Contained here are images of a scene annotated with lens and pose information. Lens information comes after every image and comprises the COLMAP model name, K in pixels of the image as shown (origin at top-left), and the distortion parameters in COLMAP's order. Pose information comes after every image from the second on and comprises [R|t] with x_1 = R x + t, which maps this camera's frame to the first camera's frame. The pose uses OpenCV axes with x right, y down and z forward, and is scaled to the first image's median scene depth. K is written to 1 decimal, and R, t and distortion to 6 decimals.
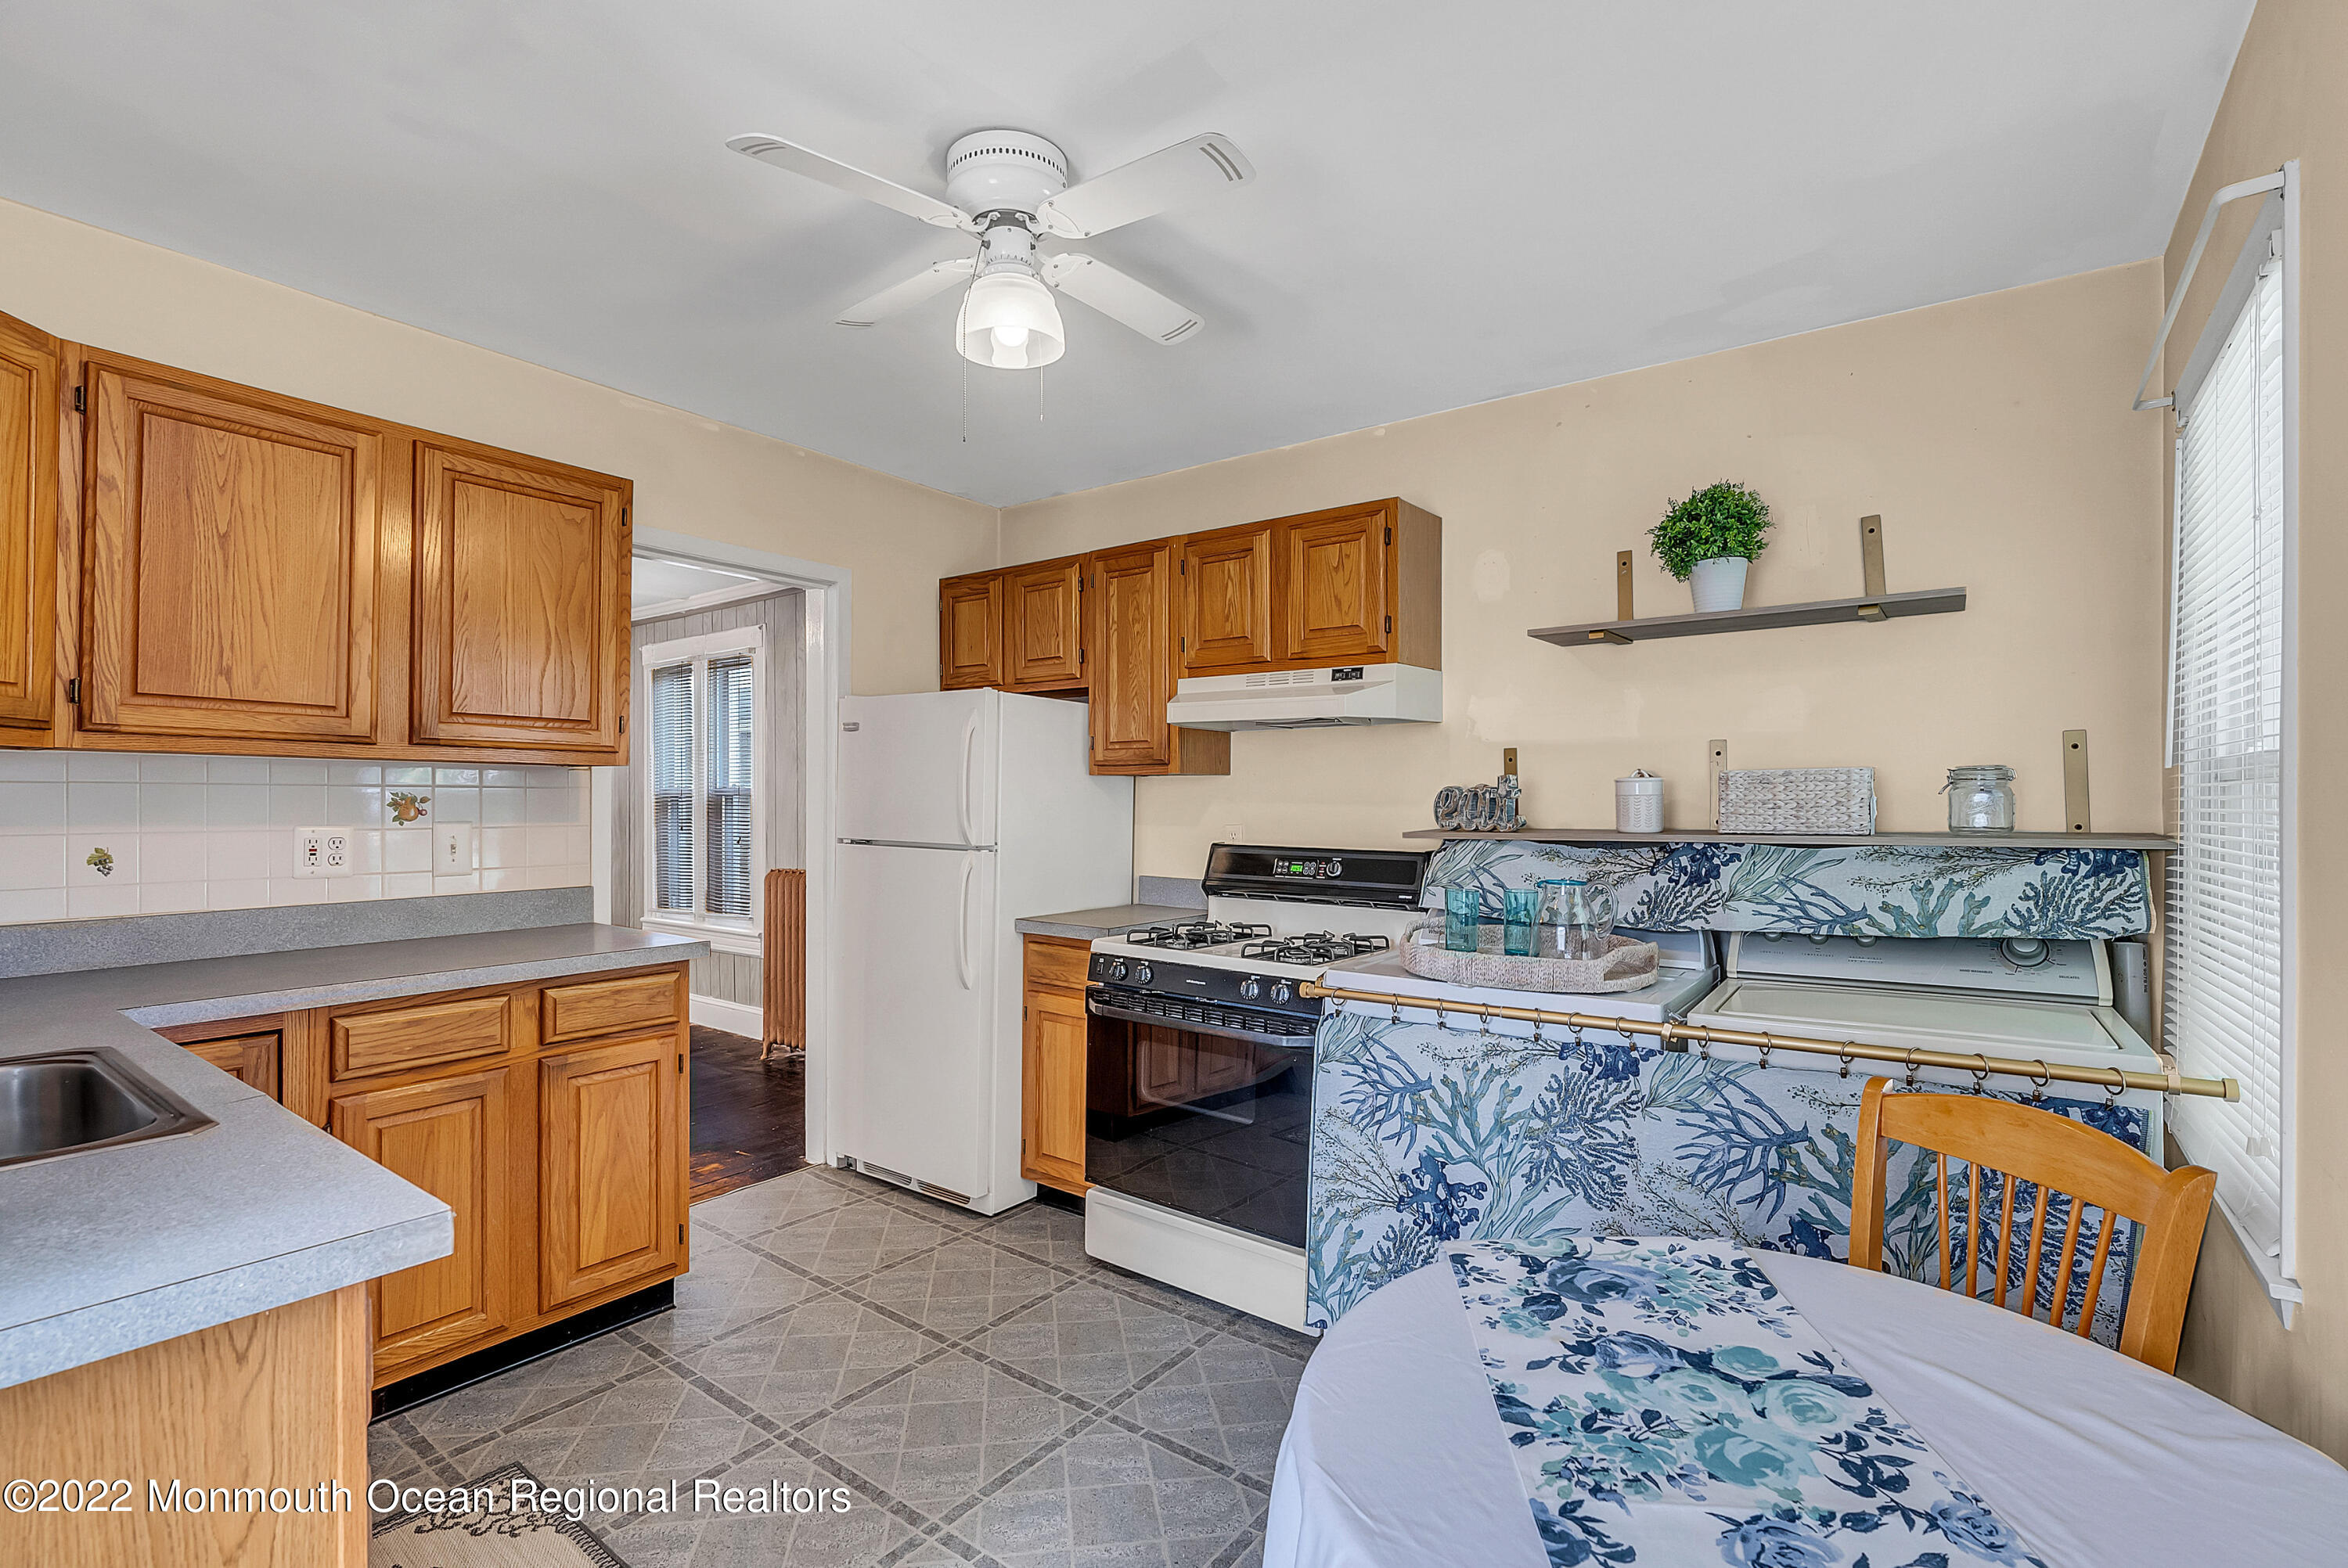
lens RADIAL K [[1067.3, 0, 1173.8], [0, 1067.3, 786.4], [0, 0, 1]] dist [-0.010557, 0.001564]
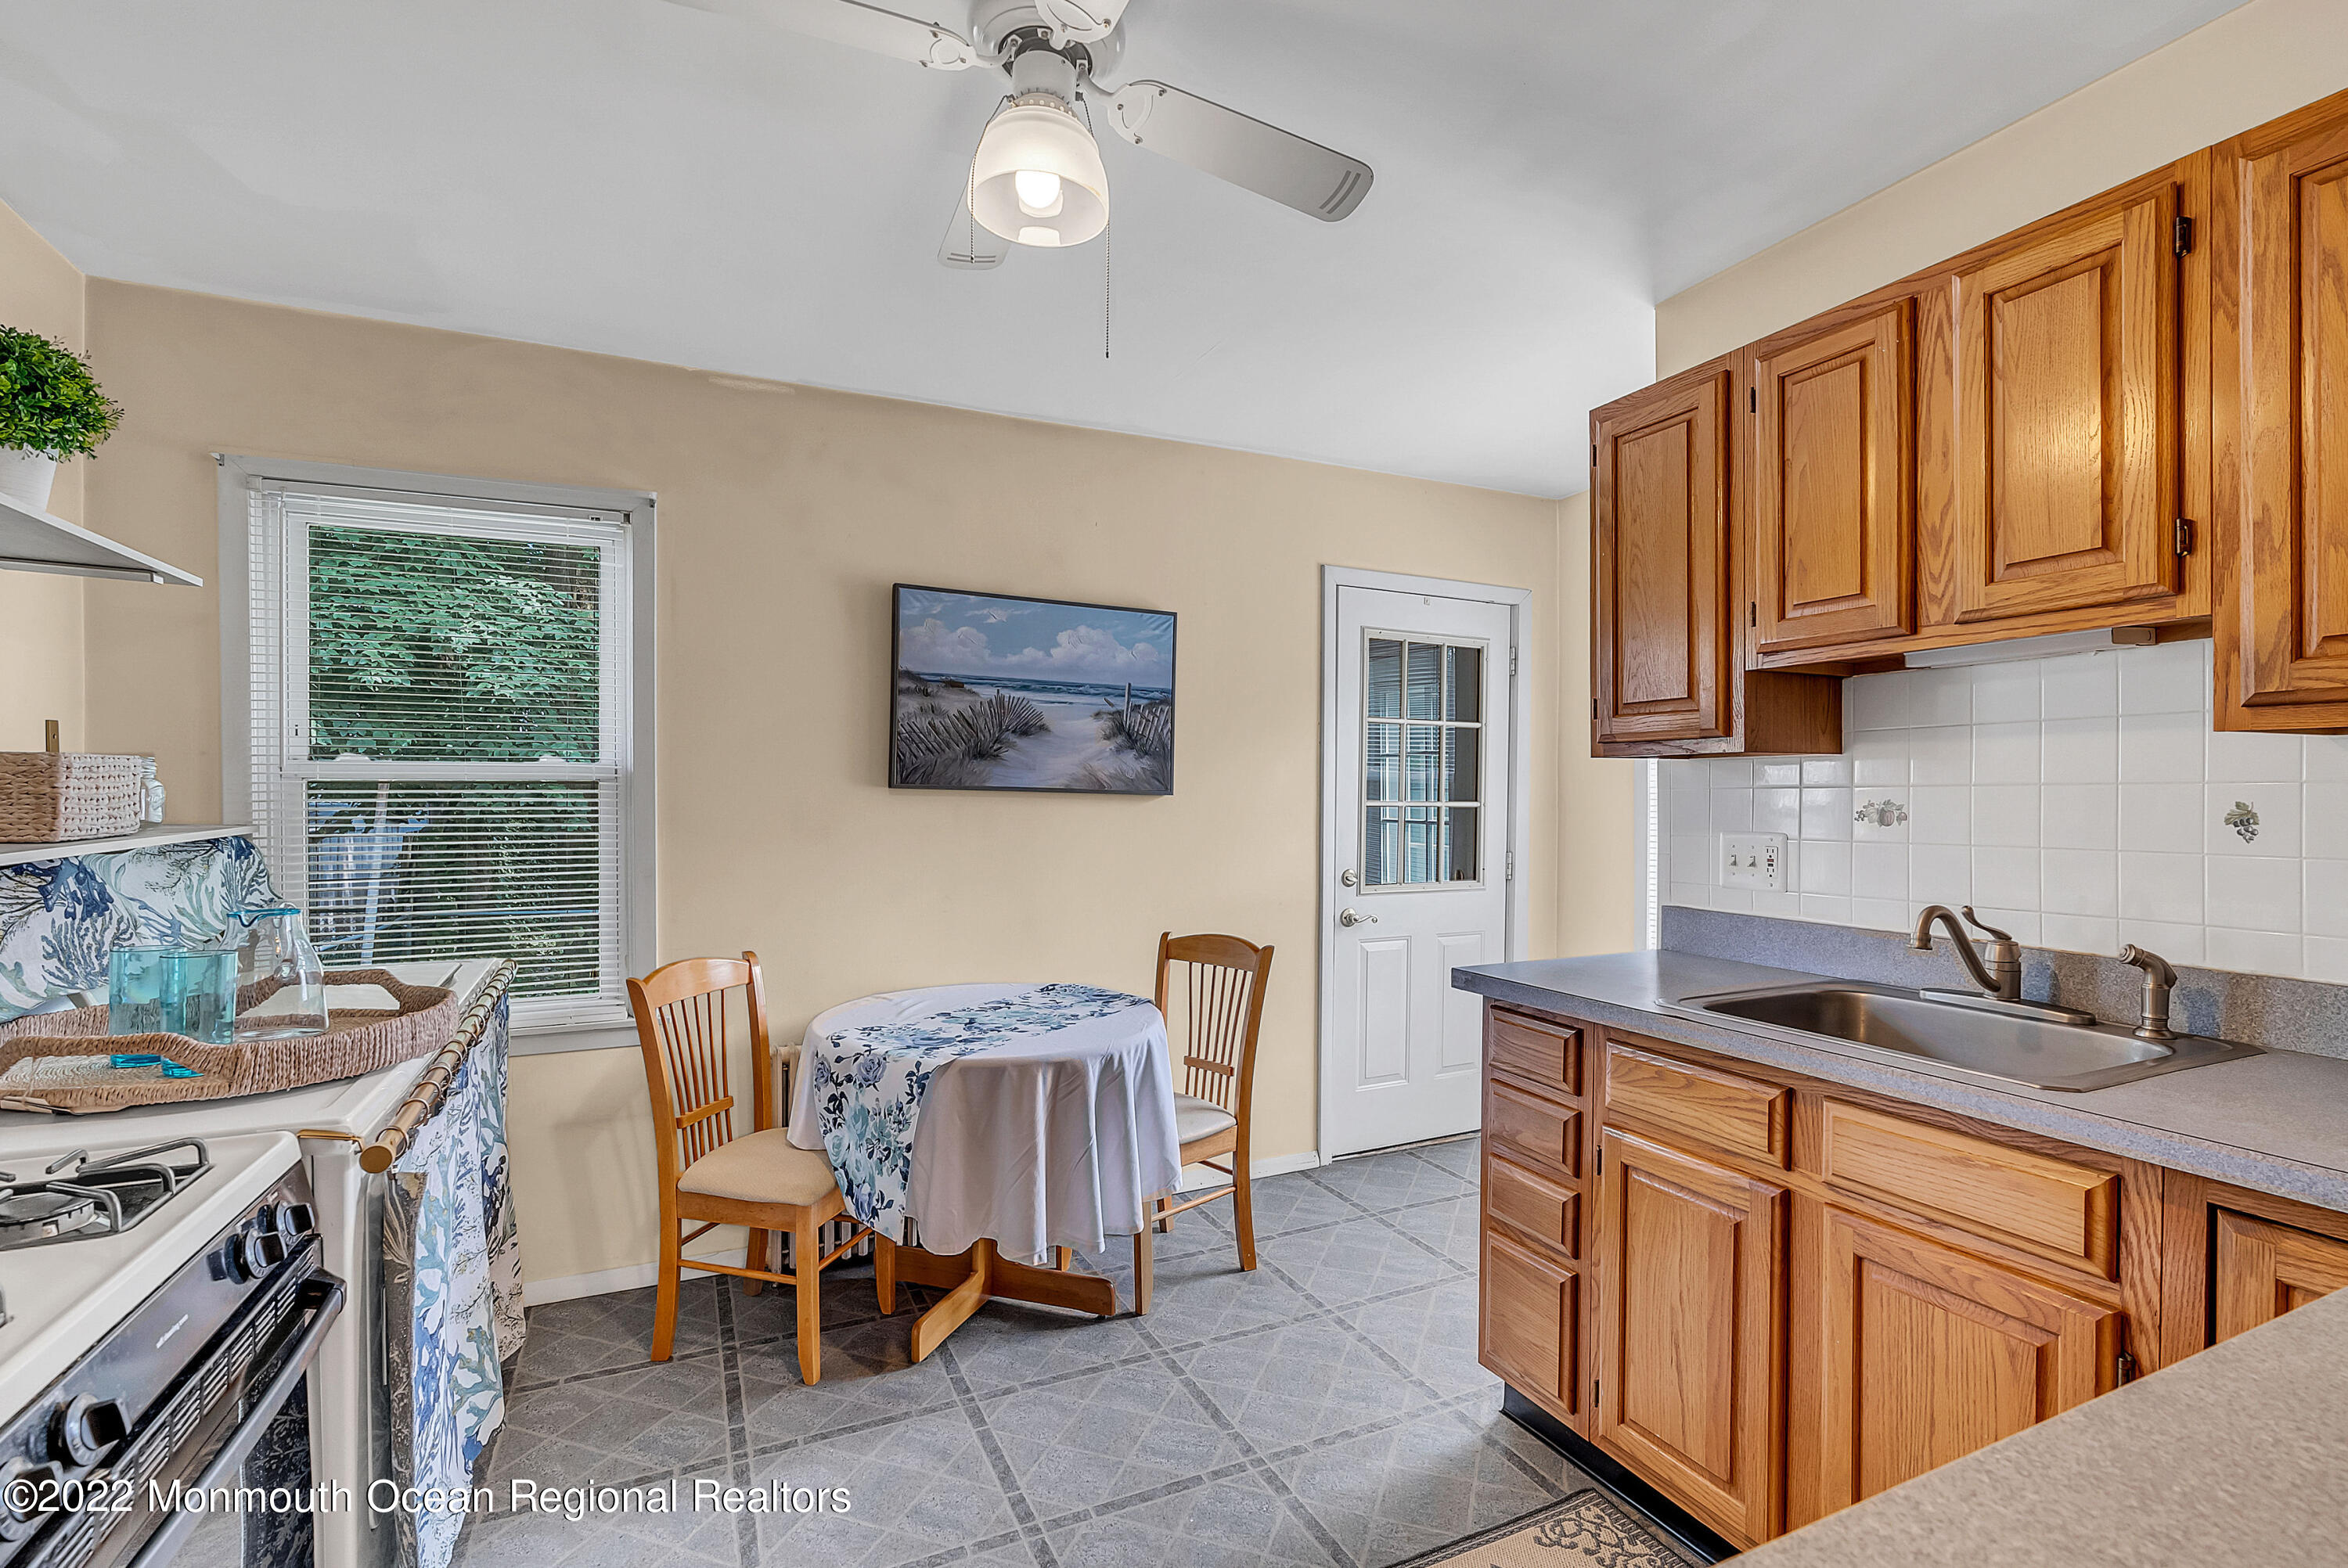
lens RADIAL K [[1067.3, 0, 1181.5], [0, 1067.3, 796.6], [0, 0, 1]] dist [-0.010557, 0.001564]
pose [[-0.885530, -0.005294, 0.464552, -0.496447], [-0.009262, 0.999938, -0.006259, 0.012578], [-0.464490, -0.009845, -0.885524, 1.353919]]
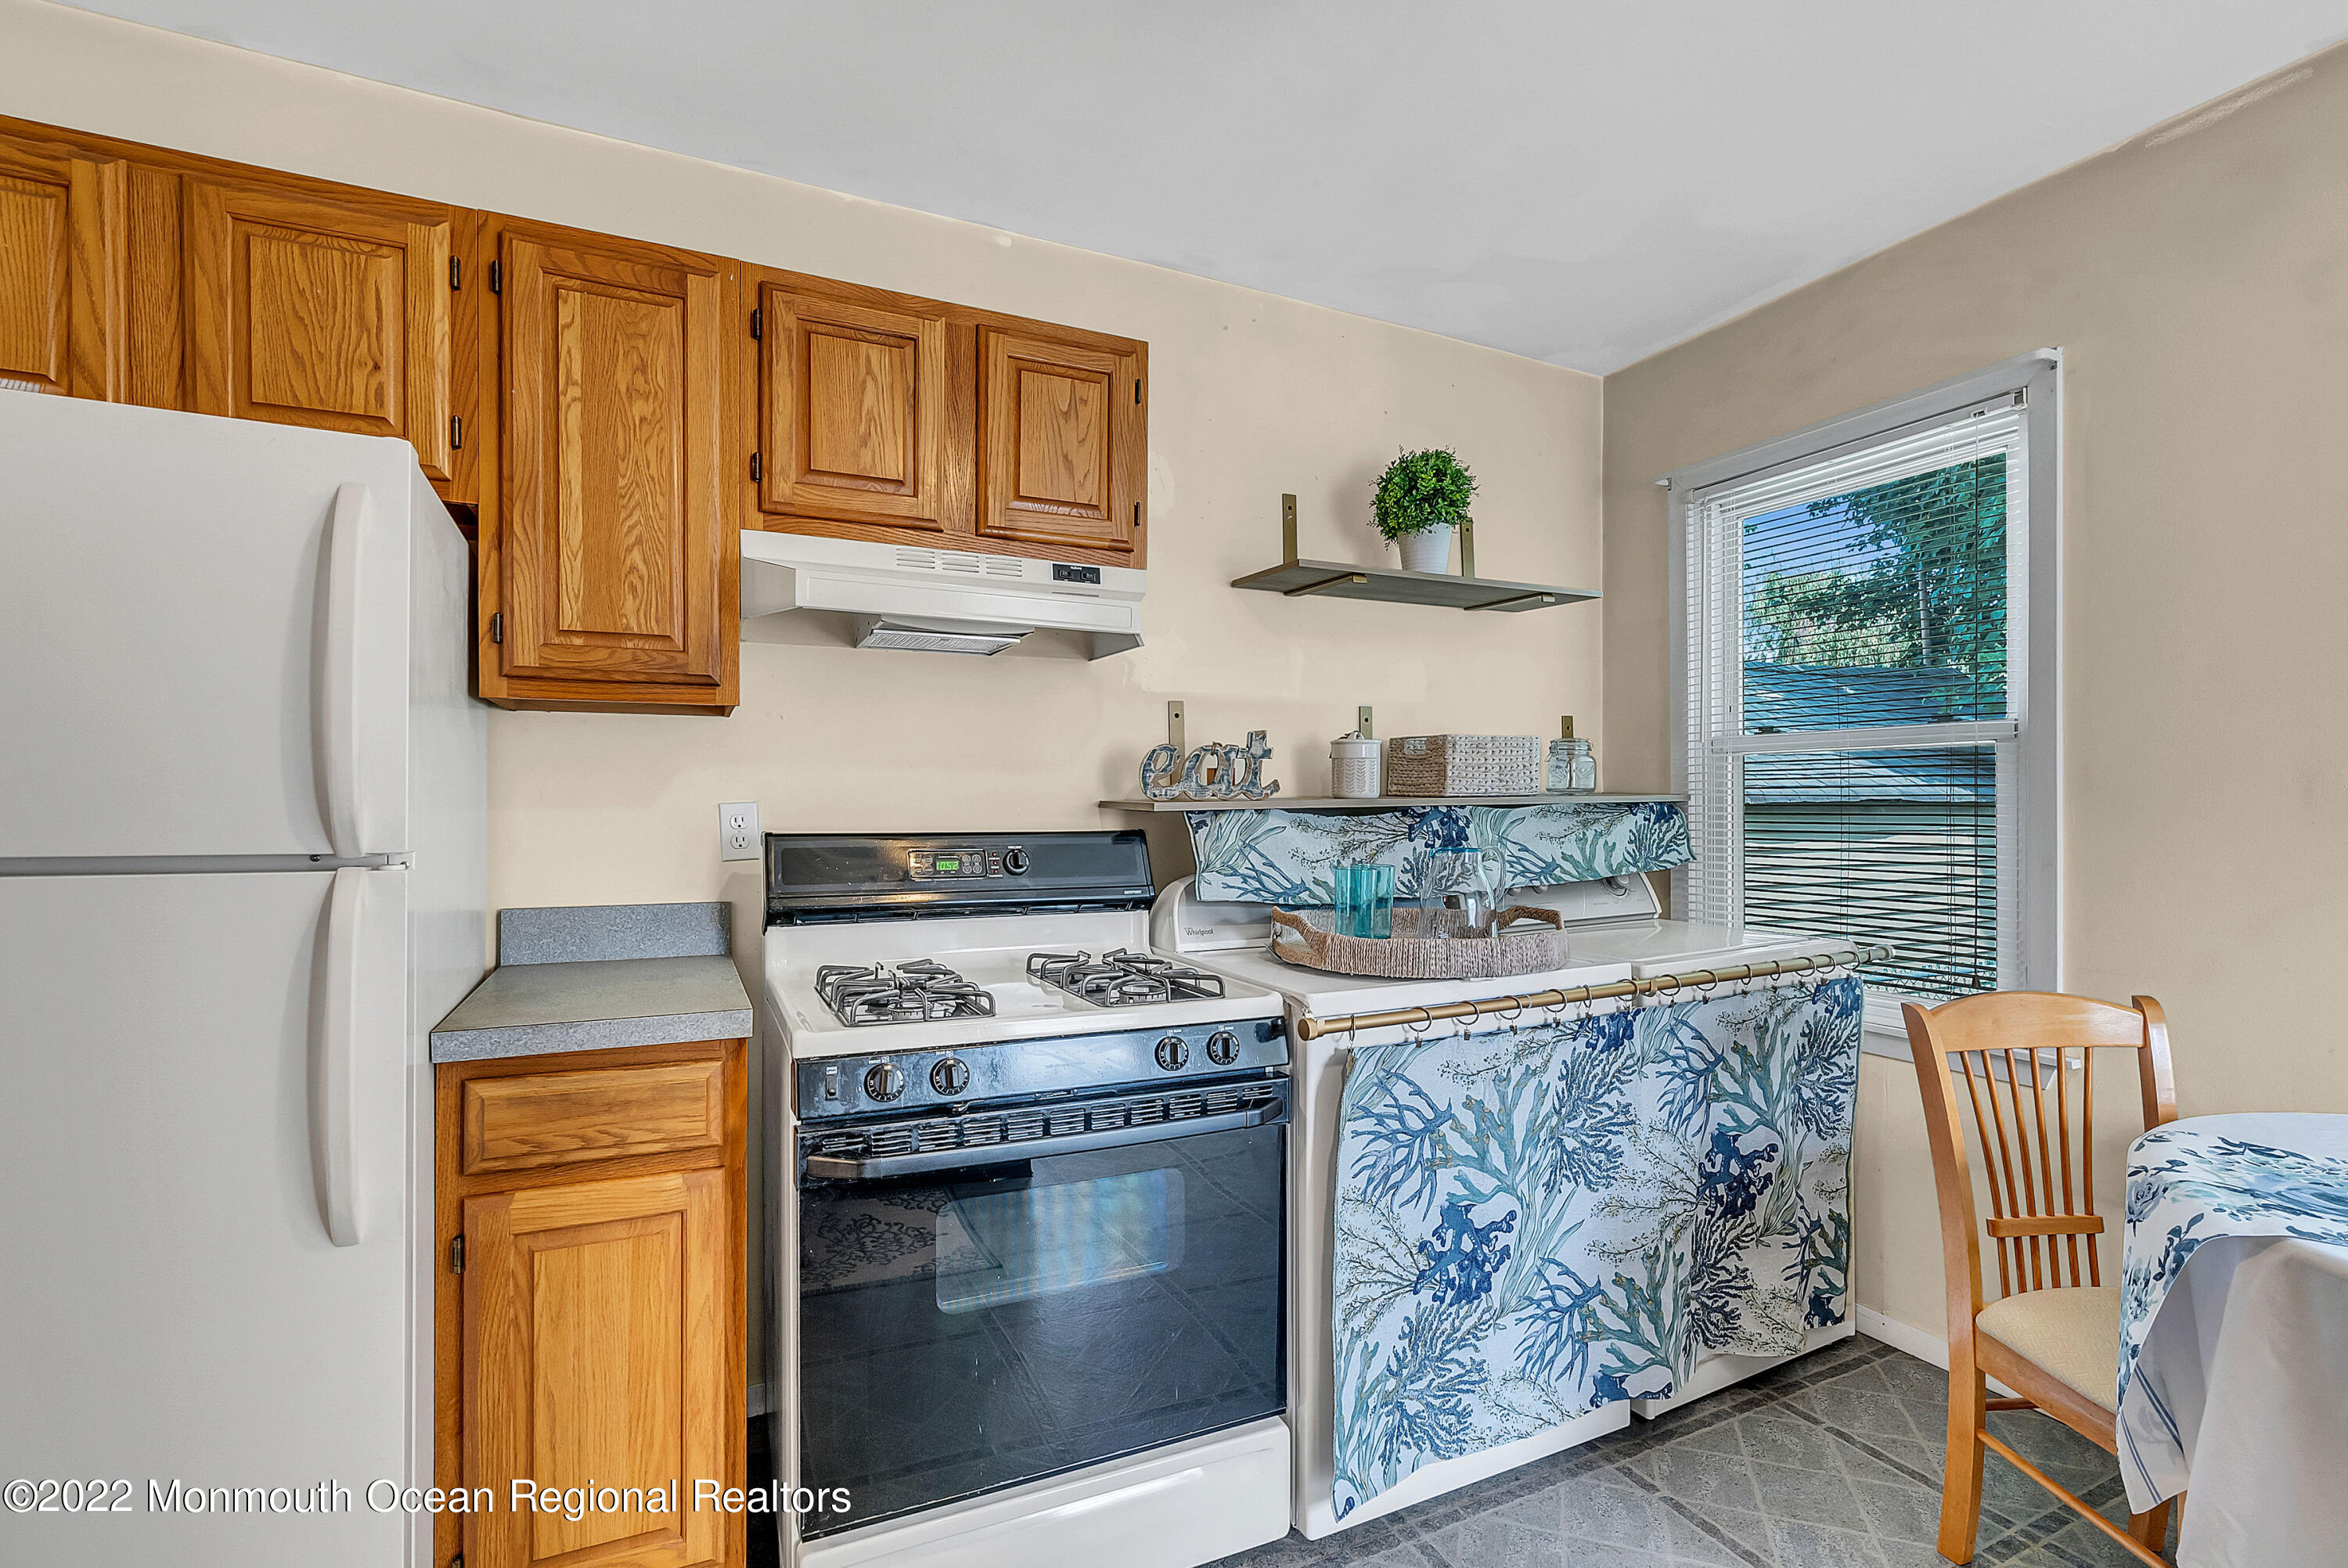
lens RADIAL K [[1067.3, 0, 1172.6], [0, 1067.3, 799.5], [0, 0, 1]] dist [-0.010557, 0.001564]
pose [[0.461642, -0.002653, 0.887062, -0.539958], [-0.007310, 0.999950, 0.006795, 0.044722], [-0.887036, -0.009621, 0.461600, 0.810865]]
